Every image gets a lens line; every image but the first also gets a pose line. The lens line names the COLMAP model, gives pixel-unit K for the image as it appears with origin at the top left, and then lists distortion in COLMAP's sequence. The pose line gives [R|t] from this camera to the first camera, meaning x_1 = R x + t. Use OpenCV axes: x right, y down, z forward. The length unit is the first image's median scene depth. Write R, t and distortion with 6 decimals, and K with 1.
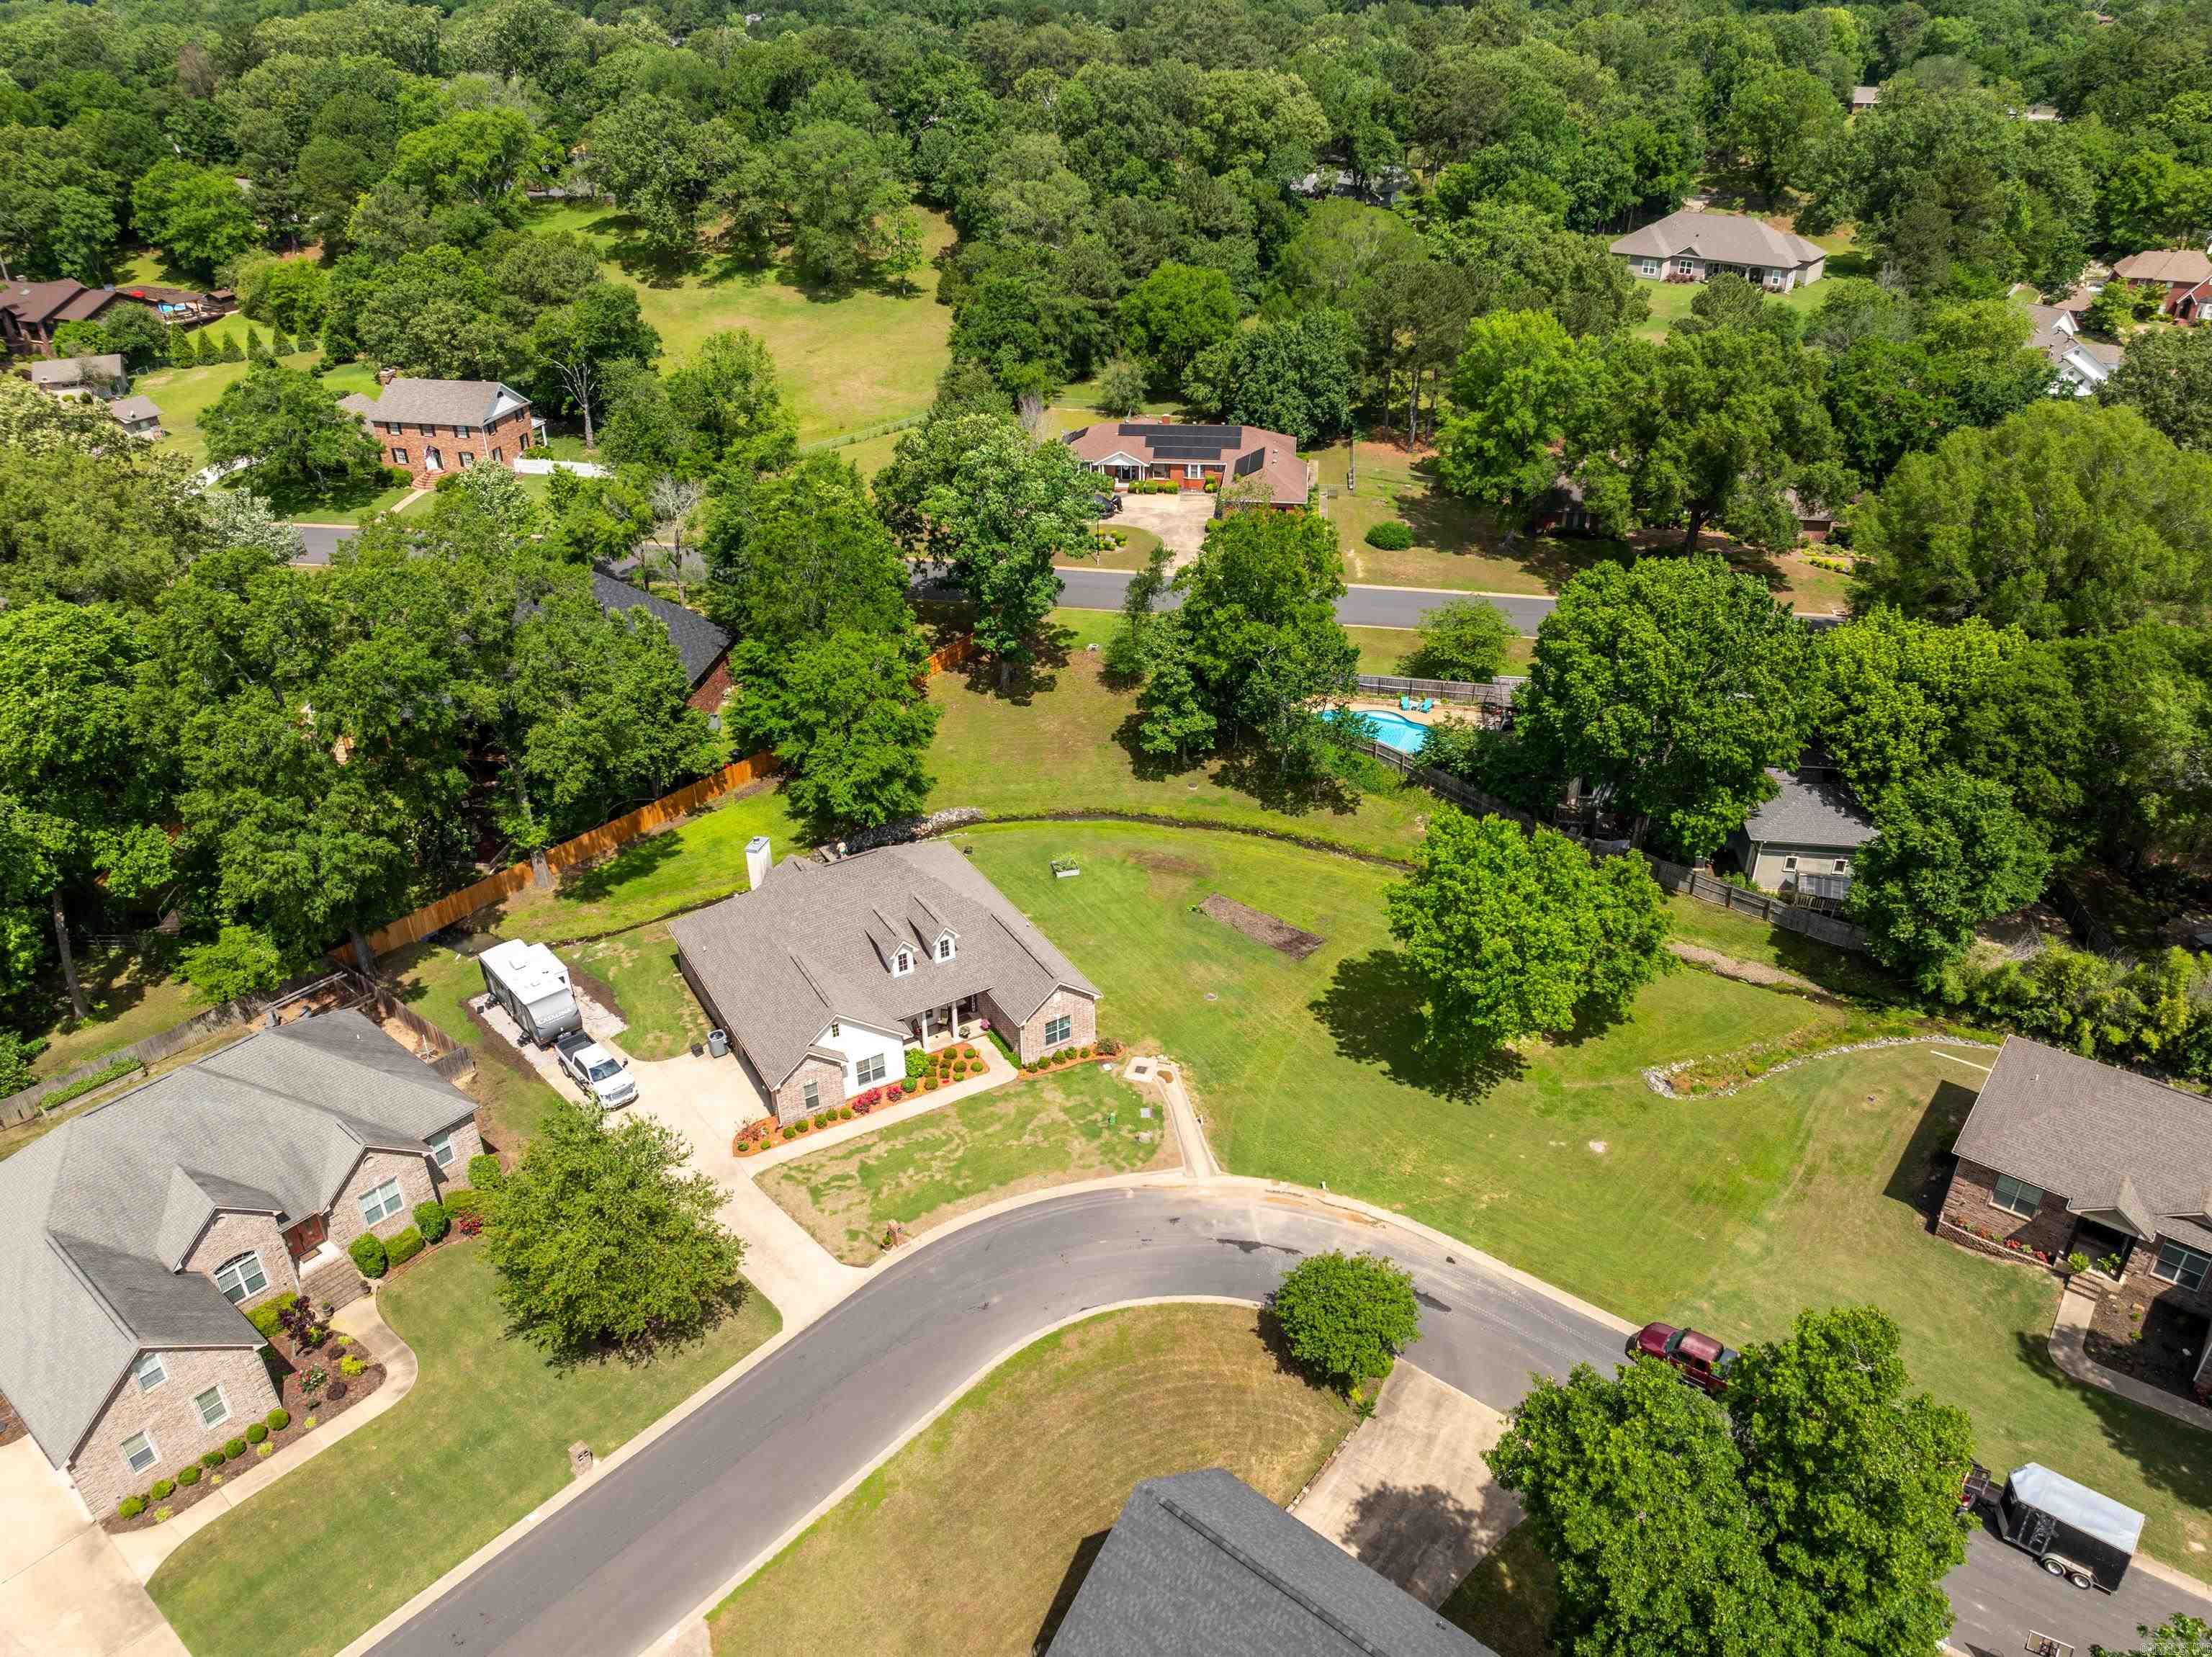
lens RADIAL K [[1549.2, 0, 1106.0], [0, 1549.2, 828.5], [0, 0, 1]] dist [-0.026109, 0.003524]
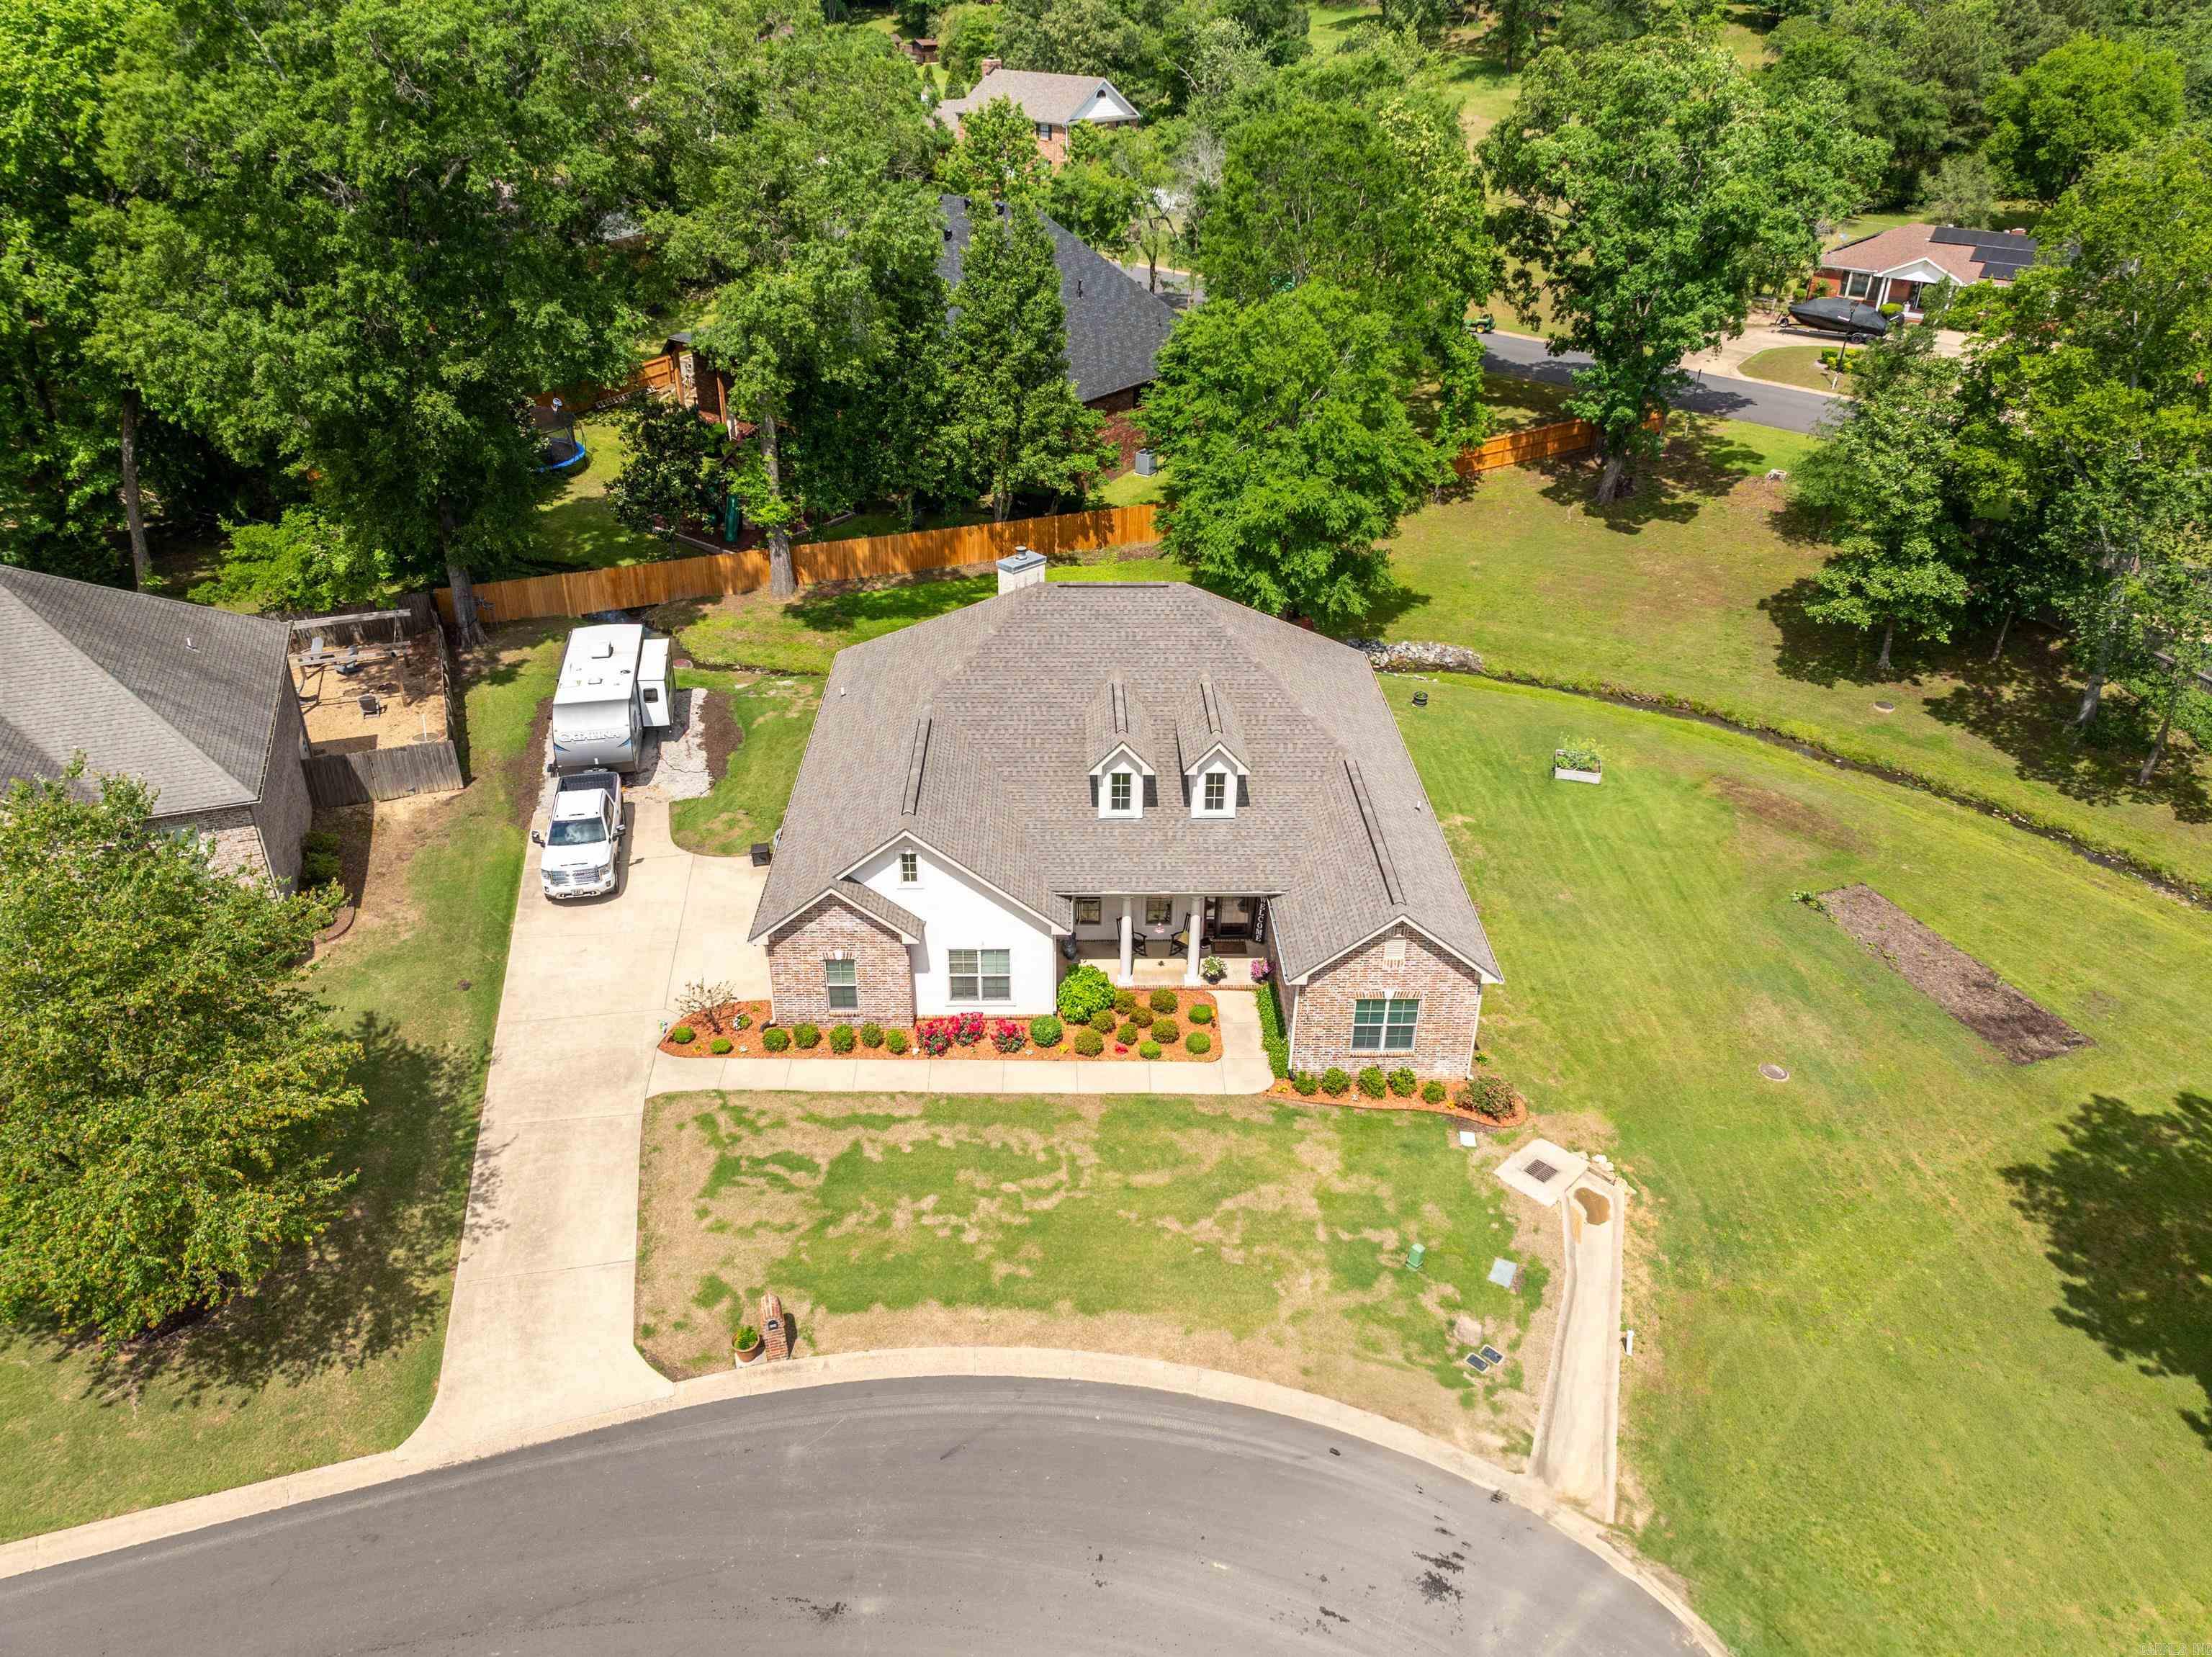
lens RADIAL K [[1549.2, 0, 1106.0], [0, 1549.2, 828.5], [0, 0, 1]] dist [-0.026109, 0.003524]
pose [[0.872781, 0.261661, -0.412051, 0.068096], [-0.261311, 0.963490, 0.058343, 0.069246], [0.412273, 0.056753, 0.909291, 0.544500]]
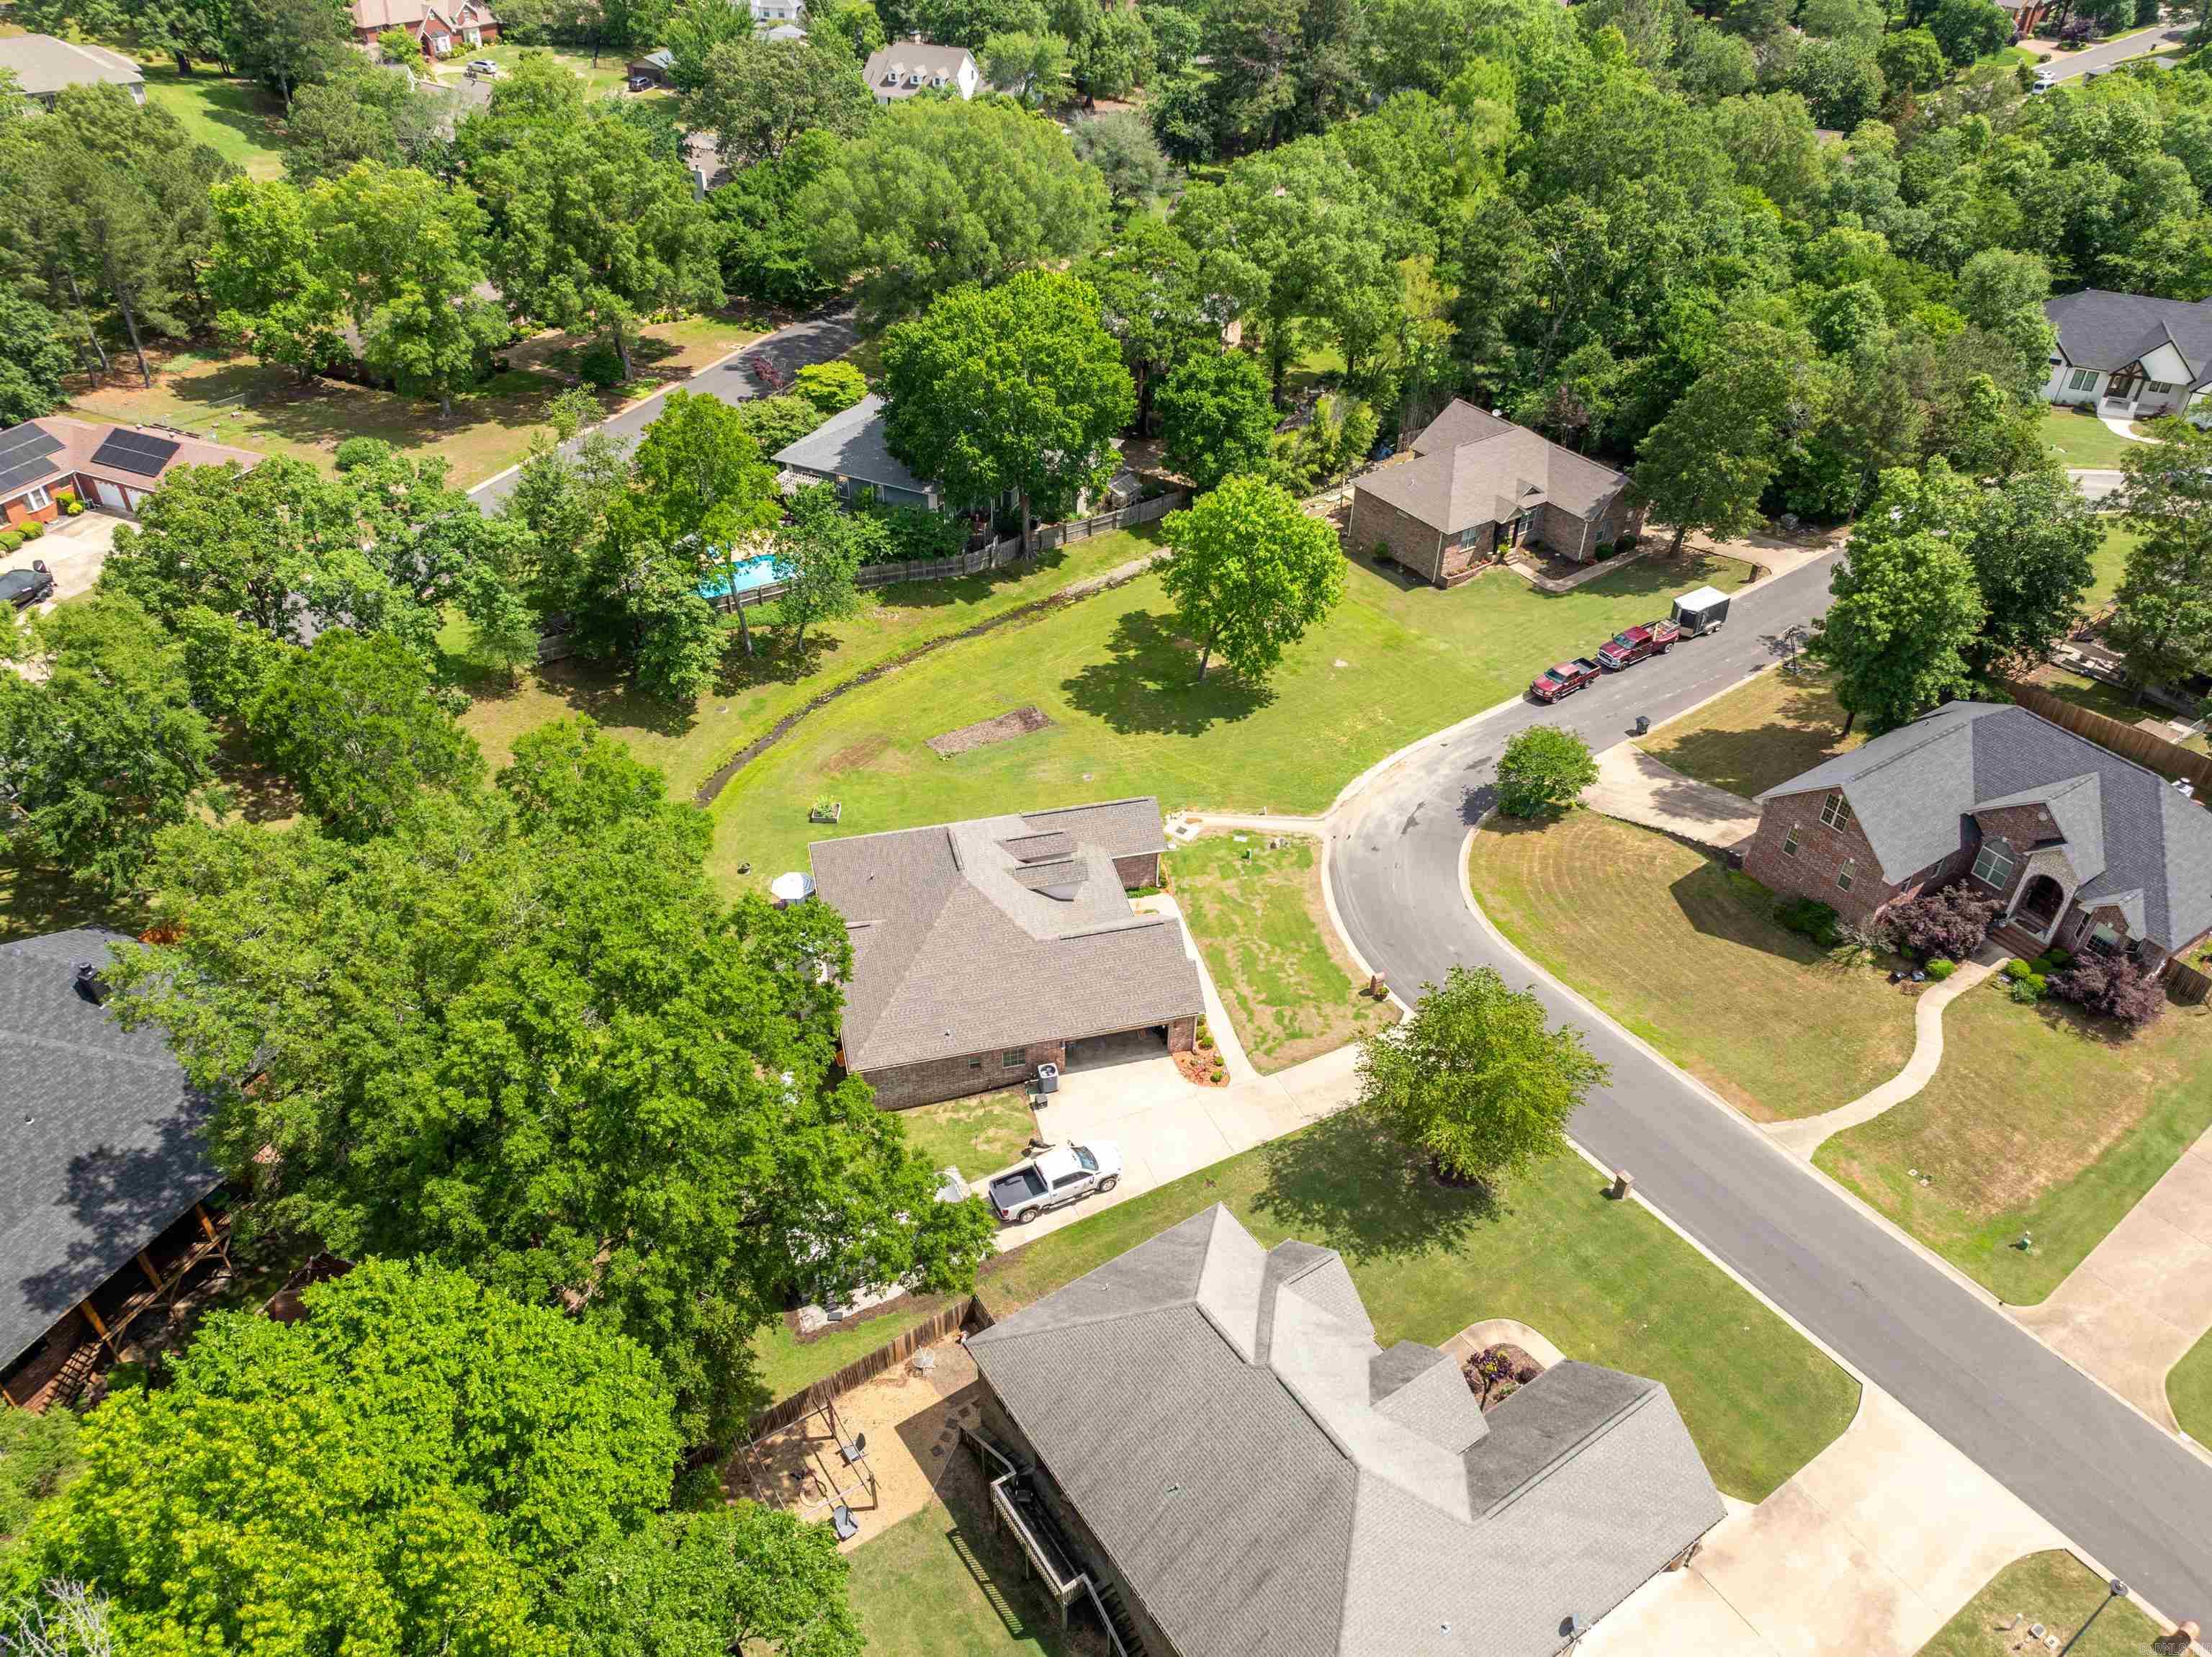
lens RADIAL K [[1549.2, 0, 1106.0], [0, 1549.2, 828.5], [0, 0, 1]] dist [-0.026109, 0.003524]
pose [[0.277133, -0.567317, 0.775466, -0.850375], [0.458736, 0.787276, 0.412016, -0.328303], [-0.844250, 0.241551, 0.478429, 0.500037]]
